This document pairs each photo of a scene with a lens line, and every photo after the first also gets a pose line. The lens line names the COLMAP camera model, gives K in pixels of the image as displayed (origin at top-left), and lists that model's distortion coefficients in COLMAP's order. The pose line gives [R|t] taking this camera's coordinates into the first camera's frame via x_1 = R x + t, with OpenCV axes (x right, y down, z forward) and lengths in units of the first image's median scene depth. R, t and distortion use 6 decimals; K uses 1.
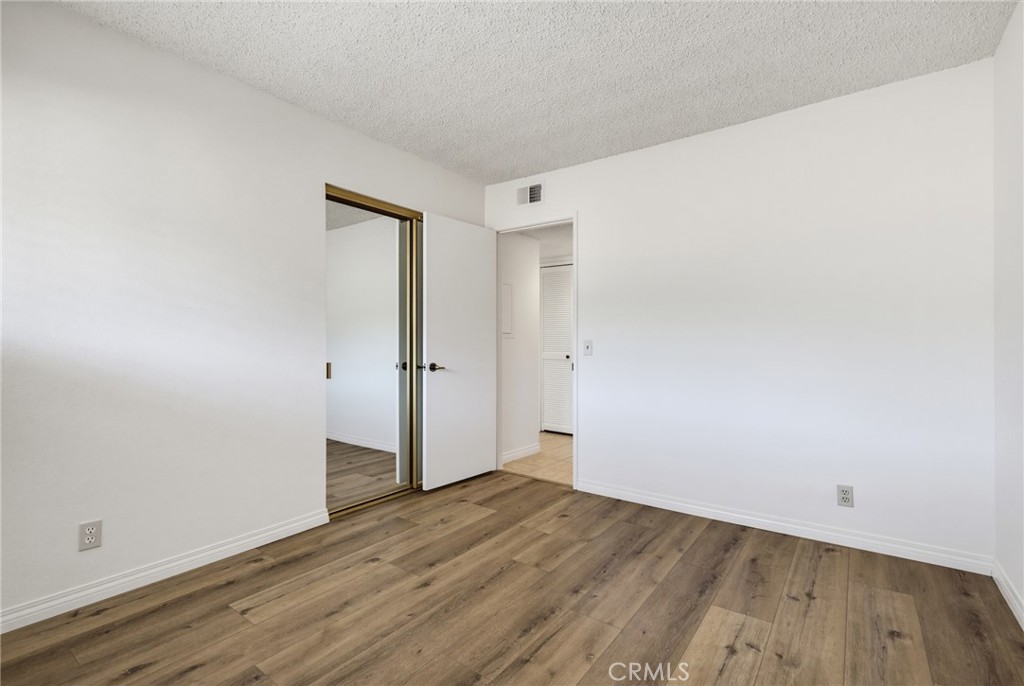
lens RADIAL K [[468.0, 0, 511.8], [0, 468.0, 343.8], [0, 0, 1]] dist [0.000889, 0.001284]
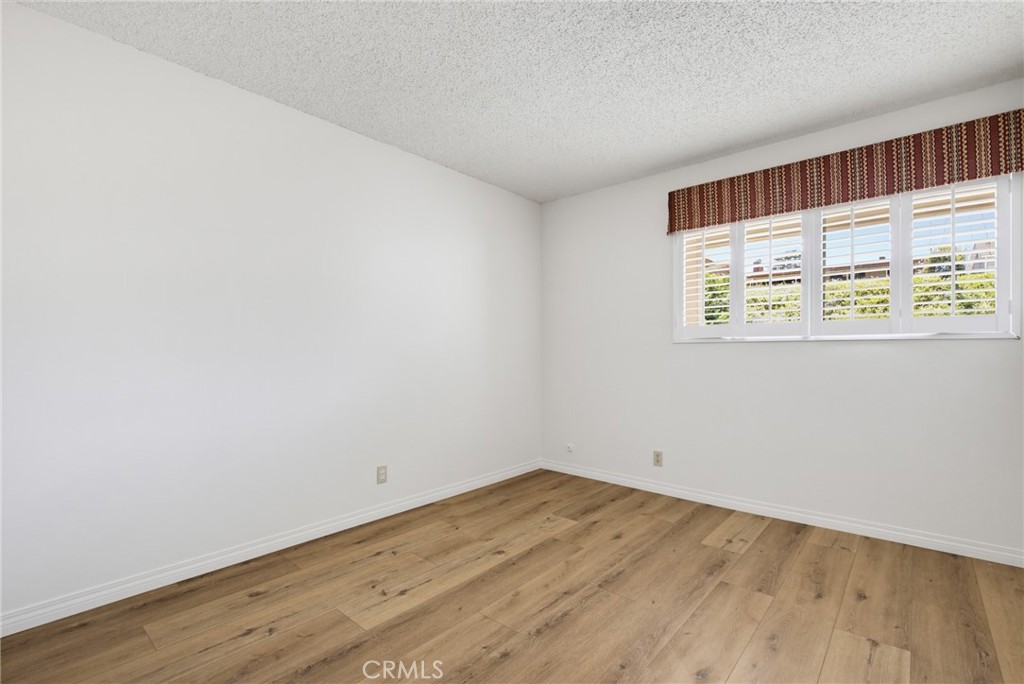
lens RADIAL K [[468.0, 0, 512.1], [0, 468.0, 342.7], [0, 0, 1]] dist [0.000889, 0.001284]
pose [[-0.996822, 0.002474, 0.079624, 0.065094], [0.001115, 0.999853, -0.017104, -0.001606], [-0.079655, -0.016961, -0.996678, 2.051340]]
